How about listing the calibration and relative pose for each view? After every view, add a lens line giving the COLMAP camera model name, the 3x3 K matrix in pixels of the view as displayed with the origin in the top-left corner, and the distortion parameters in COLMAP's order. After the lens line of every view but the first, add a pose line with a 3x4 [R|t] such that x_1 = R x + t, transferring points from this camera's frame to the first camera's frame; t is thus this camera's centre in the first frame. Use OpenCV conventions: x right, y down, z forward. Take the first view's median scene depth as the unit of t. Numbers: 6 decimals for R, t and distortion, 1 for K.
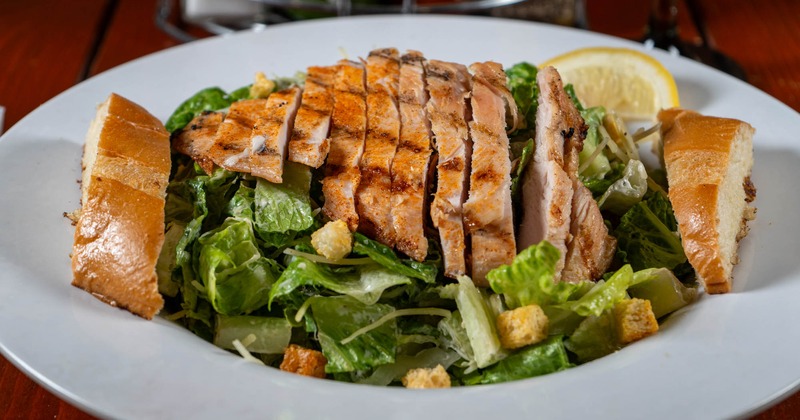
lens RADIAL K [[1532.4, 0, 399.2], [0, 1532.4, 210.6], [0, 0, 1]] dist [0.022925, 0.000000]
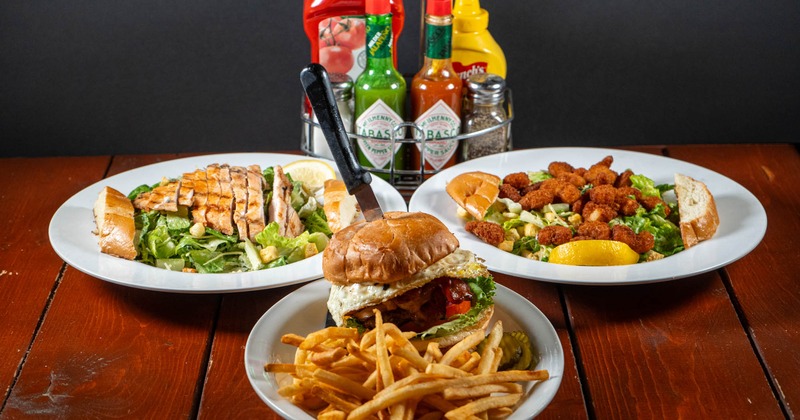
lens RADIAL K [[1532.4, 0, 400.5], [0, 1532.4, 209.9], [0, 0, 1]] dist [0.022925, 0.000000]
pose [[0.992623, -0.062761, 0.103738, 0.032616], [0.075430, 0.989524, -0.123096, 0.335498], [-0.094925, 0.130012, 0.986958, -1.662743]]
